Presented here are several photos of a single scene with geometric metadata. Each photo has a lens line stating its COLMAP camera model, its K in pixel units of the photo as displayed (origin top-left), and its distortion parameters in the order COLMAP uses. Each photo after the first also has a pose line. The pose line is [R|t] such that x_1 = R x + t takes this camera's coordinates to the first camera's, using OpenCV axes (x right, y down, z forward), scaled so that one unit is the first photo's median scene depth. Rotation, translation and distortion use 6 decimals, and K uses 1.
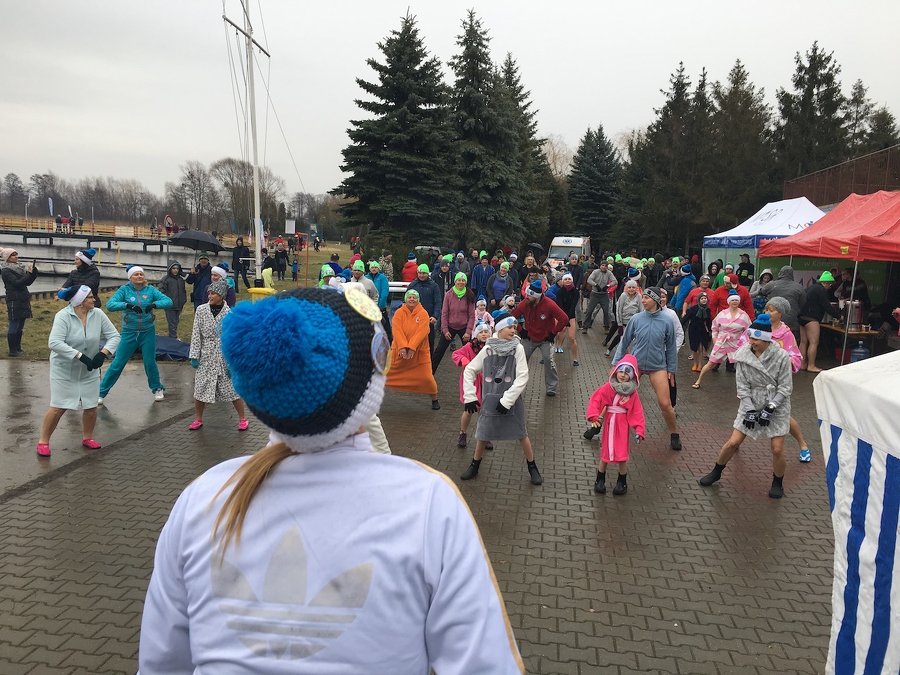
lens RADIAL K [[756.4, 0, 445.2], [0, 756.4, 339.4], [0, 0, 1]] dist [0.060017, -0.054121]
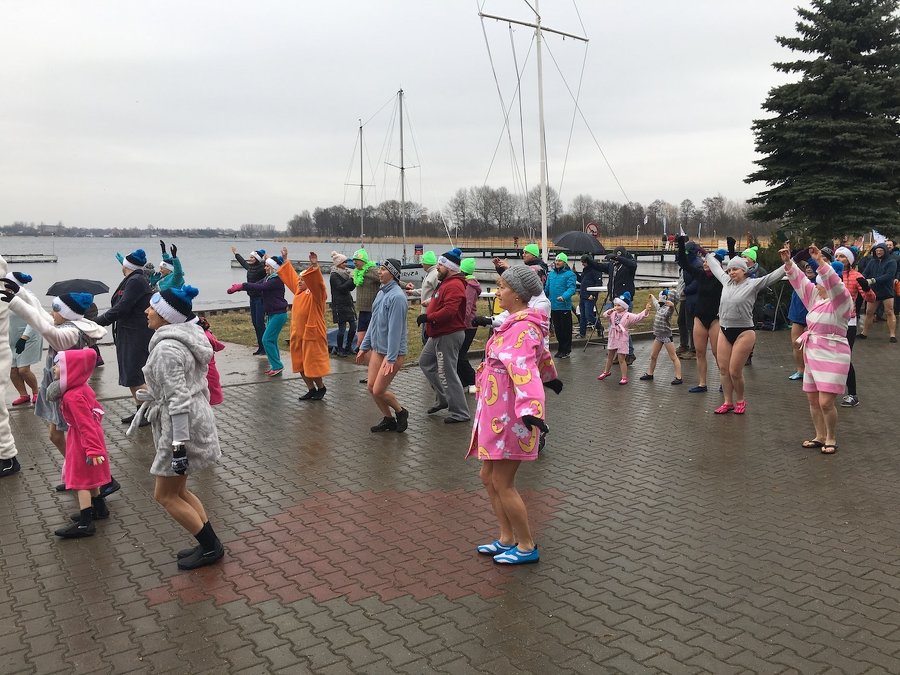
lens RADIAL K [[756.4, 0, 443.4], [0, 756.4, 344.0], [0, 0, 1]] dist [0.060017, -0.054121]
pose [[0.666273, 0.050731, -0.743981, 0.221267], [-0.062904, 0.997951, 0.011715, -0.001233], [0.743050, 0.038994, 0.668099, 0.160687]]
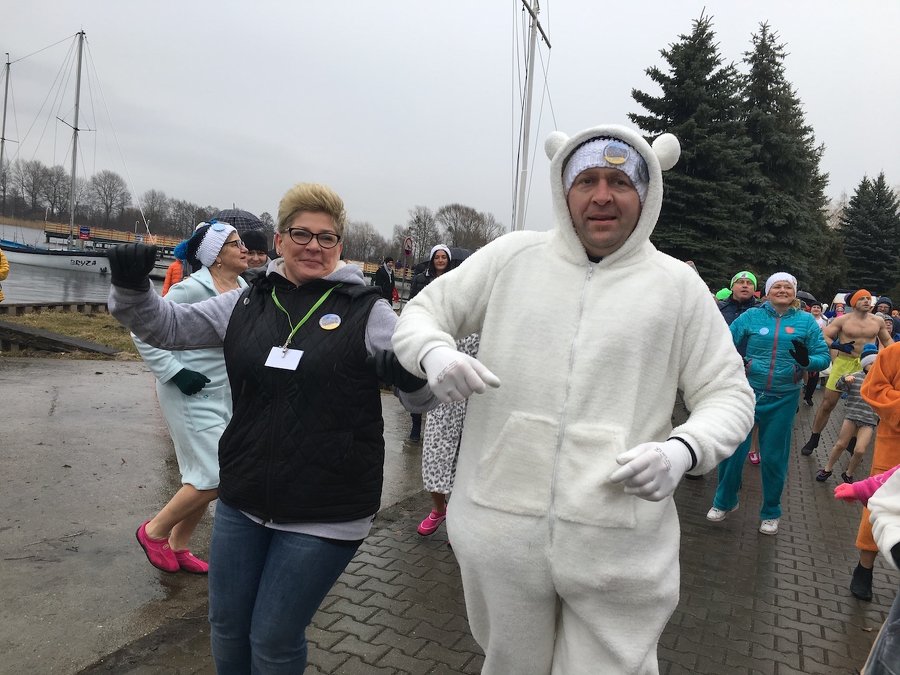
lens RADIAL K [[756.4, 0, 448.1], [0, 756.4, 334.9], [0, 0, 1]] dist [0.060017, -0.054121]
pose [[0.961908, 0.083381, -0.260346, -0.056434], [-0.102106, 0.993009, -0.059224, 0.004813], [0.253588, 0.083551, 0.963697, 0.111098]]
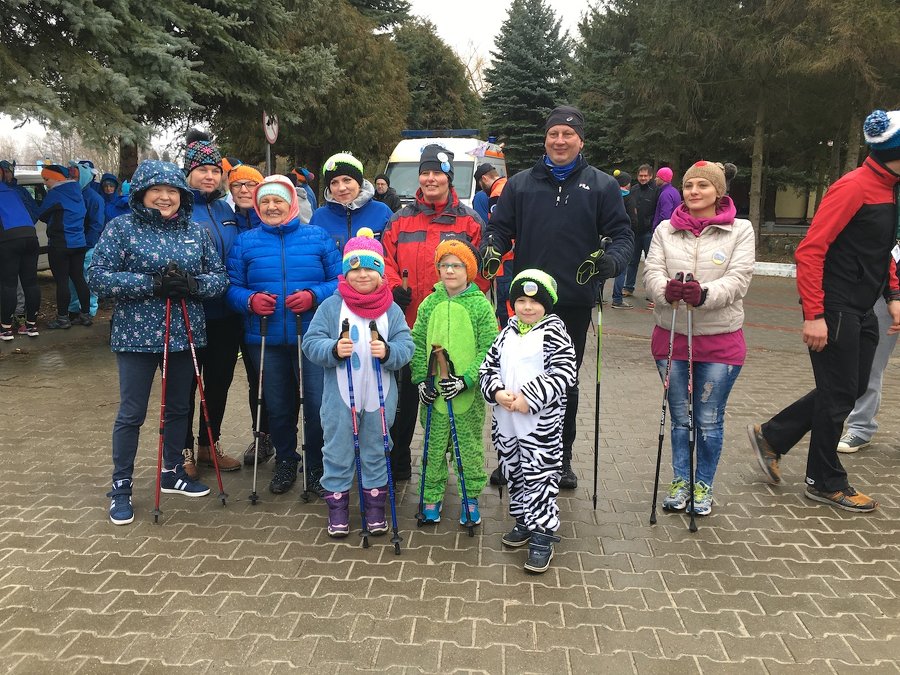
lens RADIAL K [[756.4, 0, 450.2], [0, 756.4, 338.3], [0, 0, 1]] dist [0.060017, -0.054121]
pose [[0.996805, -0.048814, 0.063215, 0.176518], [0.044977, 0.997139, 0.060756, -0.077854], [-0.066000, -0.057718, 0.996149, 0.800196]]
